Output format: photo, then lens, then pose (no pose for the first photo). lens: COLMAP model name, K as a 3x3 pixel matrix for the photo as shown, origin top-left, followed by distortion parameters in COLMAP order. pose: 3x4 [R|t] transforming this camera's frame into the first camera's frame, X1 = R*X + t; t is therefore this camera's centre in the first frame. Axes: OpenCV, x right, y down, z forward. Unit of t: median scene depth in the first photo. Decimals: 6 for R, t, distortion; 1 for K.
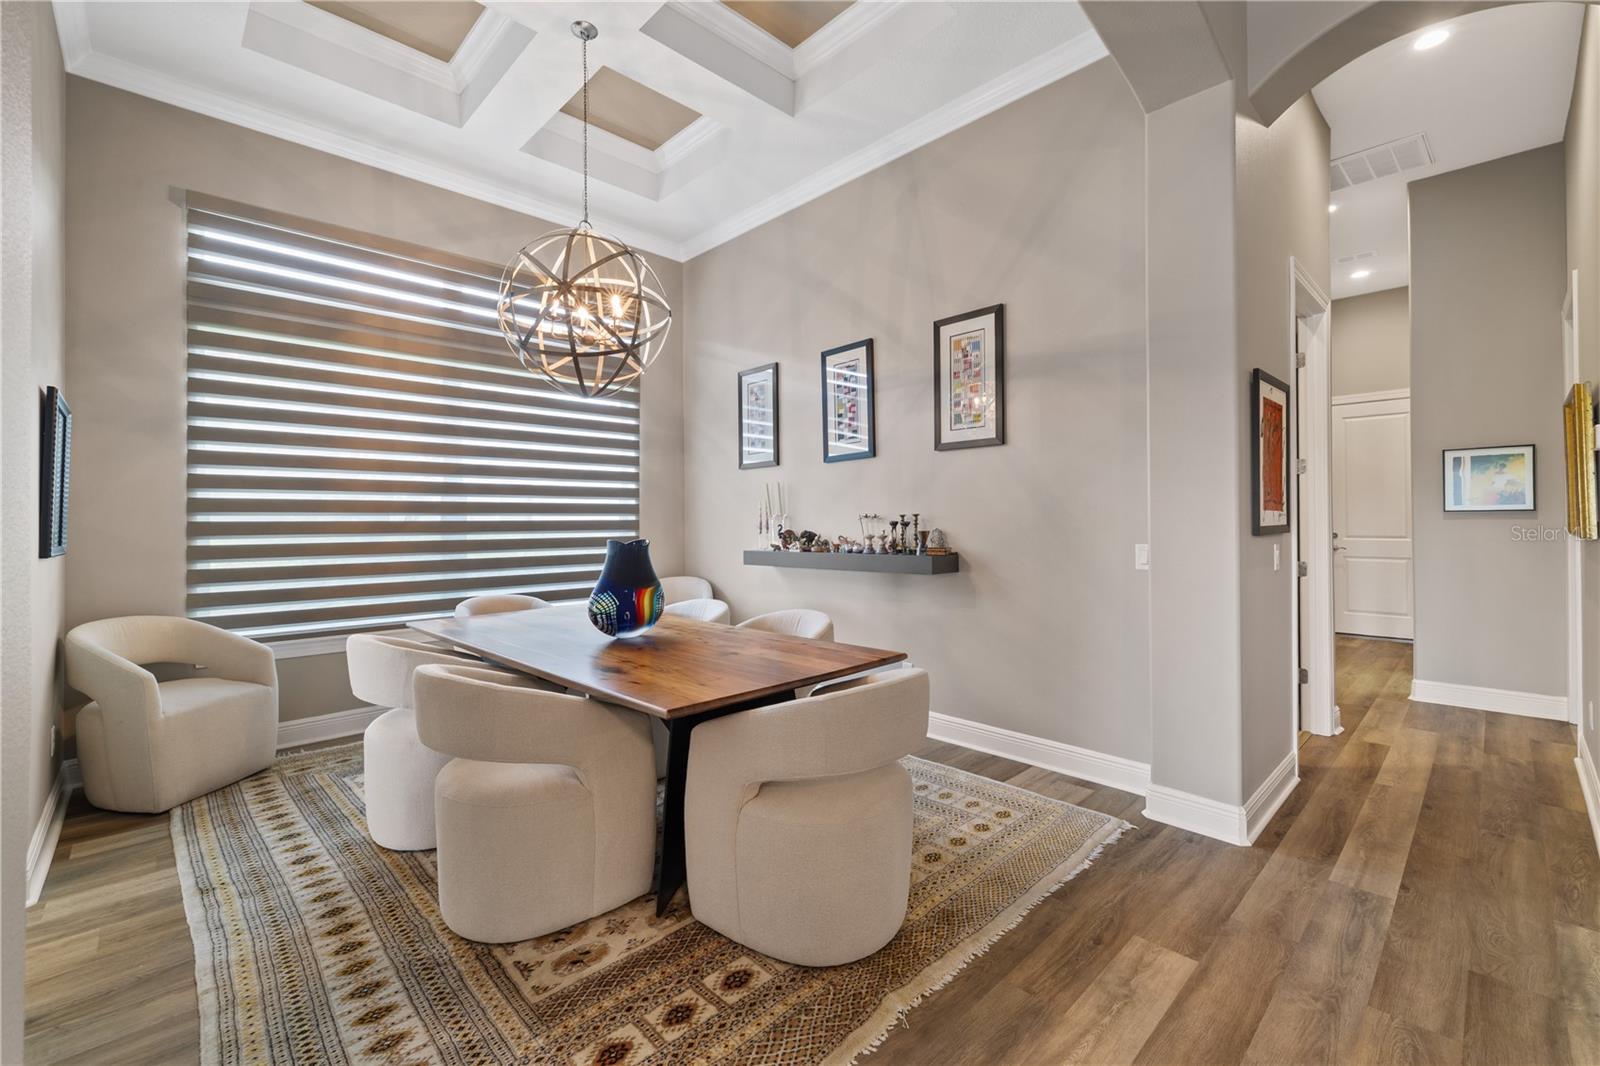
lens RADIAL K [[671.8, 0, 805.2], [0, 671.8, 517.2], [0, 0, 1]] dist [0.001649, -0.000326]
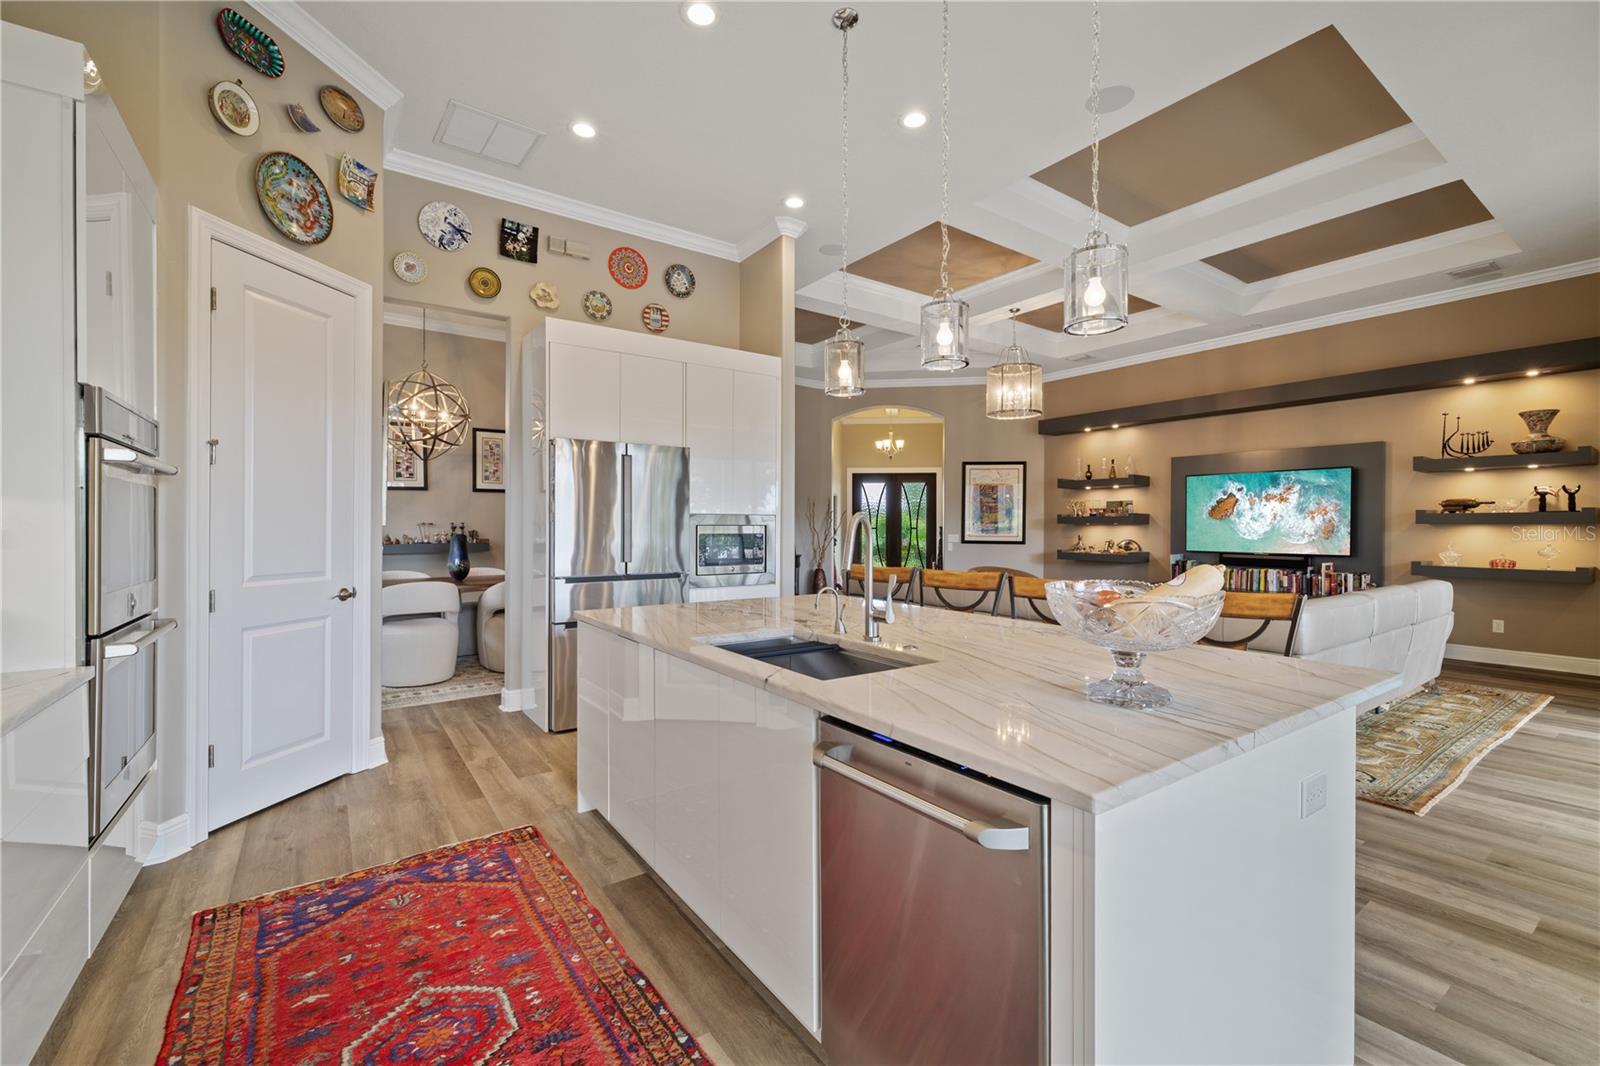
lens RADIAL K [[671.8, 0, 796.6], [0, 671.8, 526.3], [0, 0, 1]] dist [0.001649, -0.000326]
pose [[0.153423, 0.008530, 0.988124, -1.660444], [-0.008557, 0.999937, -0.007303, 0.011446], [-0.988124, -0.007335, 0.153486, -0.273576]]
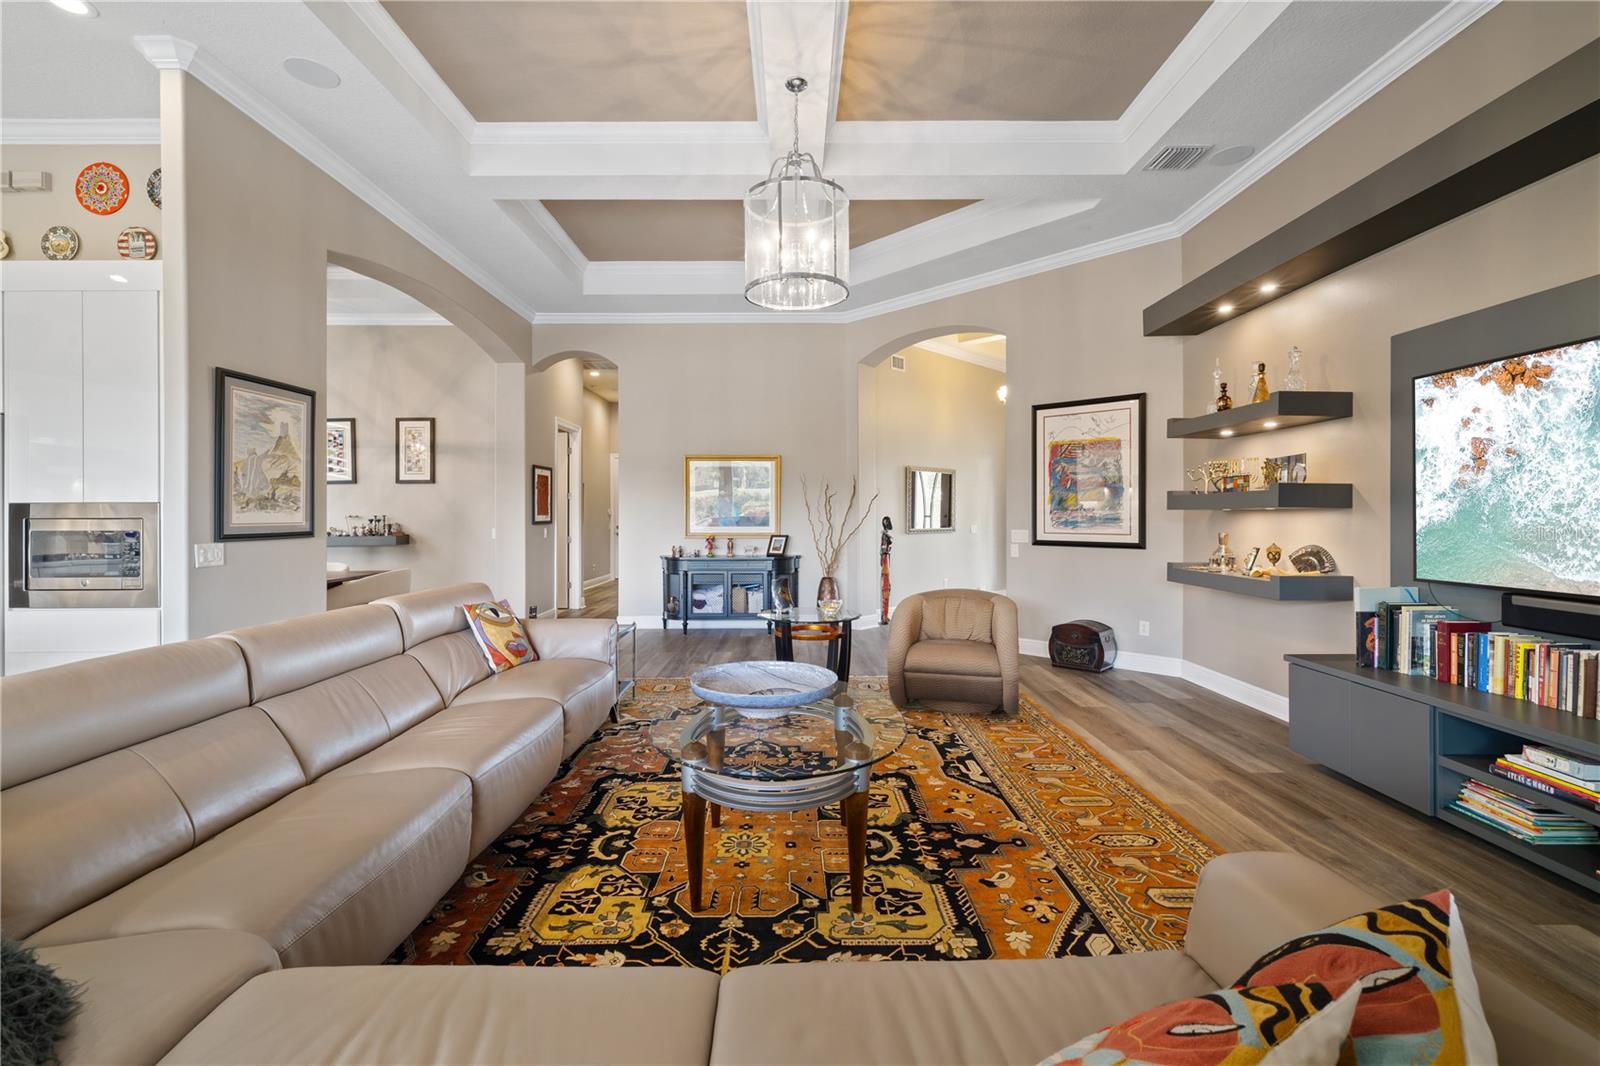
lens RADIAL K [[671.8, 0, 790.1], [0, 671.8, 517.0], [0, 0, 1]] dist [0.001649, -0.000326]
pose [[0.697860, 0.005999, 0.716209, -0.414840], [-0.006829, 0.999975, -0.001721, -0.004291], [-0.716202, -0.003690, 0.697884, -1.216368]]
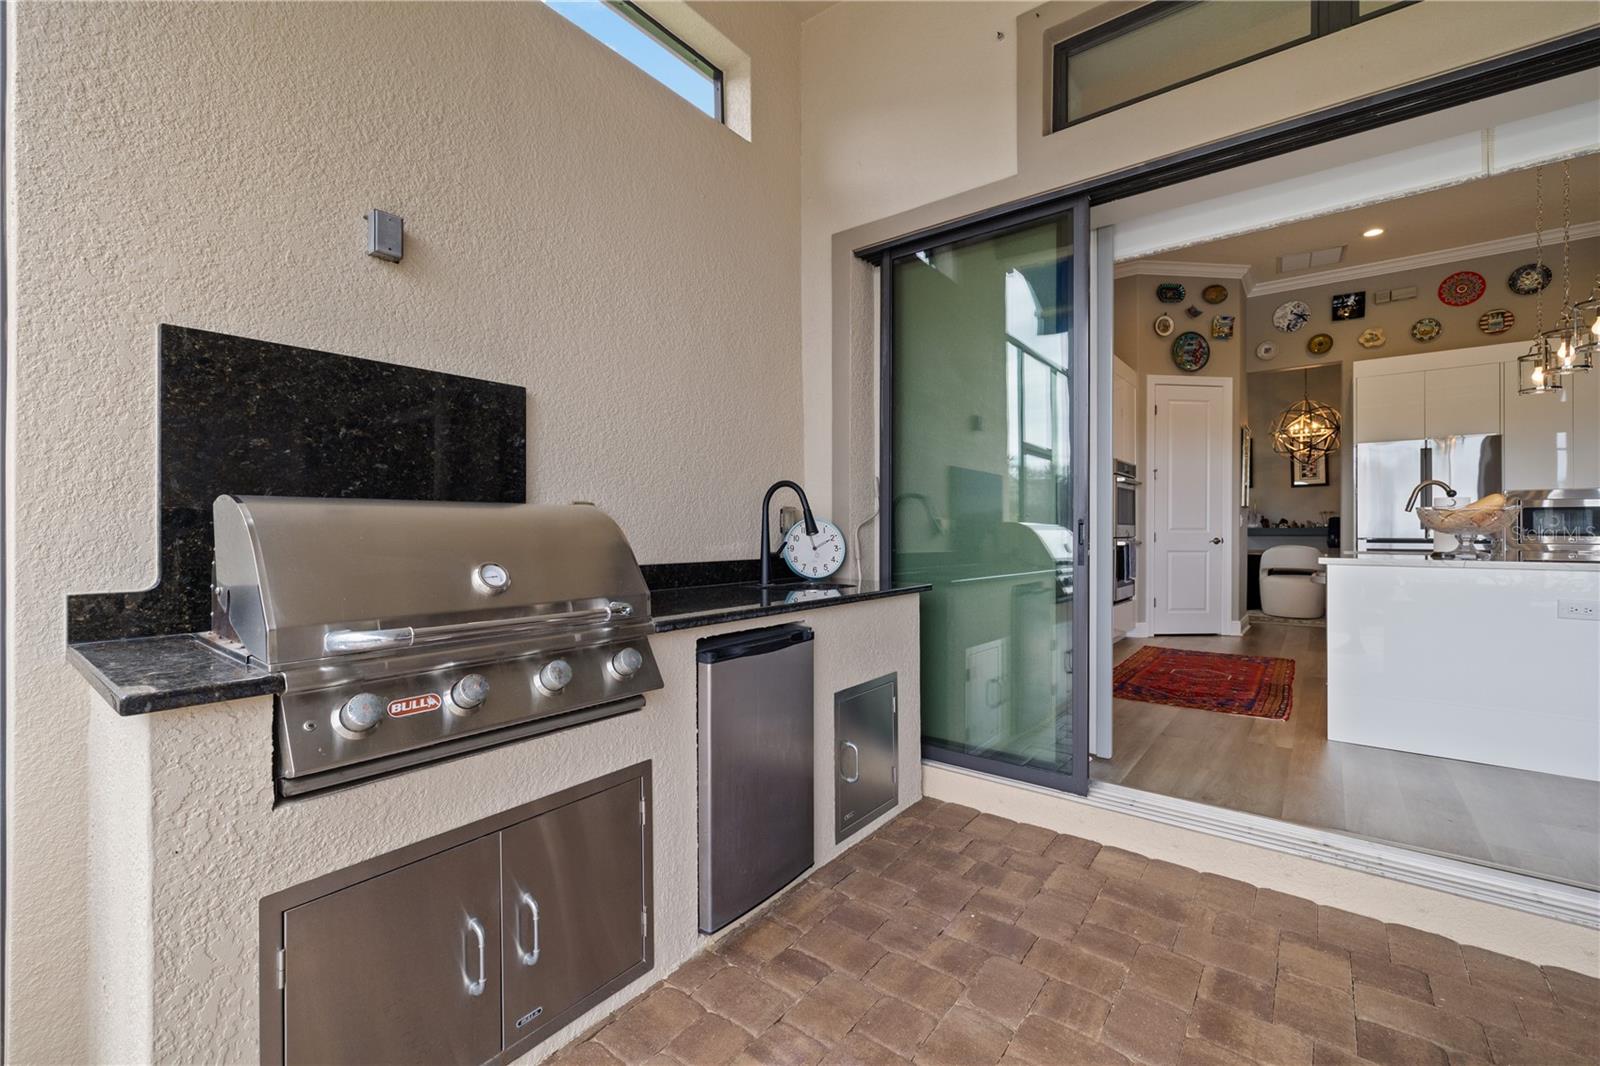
lens RADIAL K [[671.8, 0, 802.1], [0, 671.8, 524.8], [0, 0, 1]] dist [0.001649, -0.000326]
pose [[0.989415, 0.009692, 0.144791, -2.165293], [-0.009531, 0.999953, -0.001806, 0.068819], [-0.144801, 0.000407, 0.989461, -1.077448]]
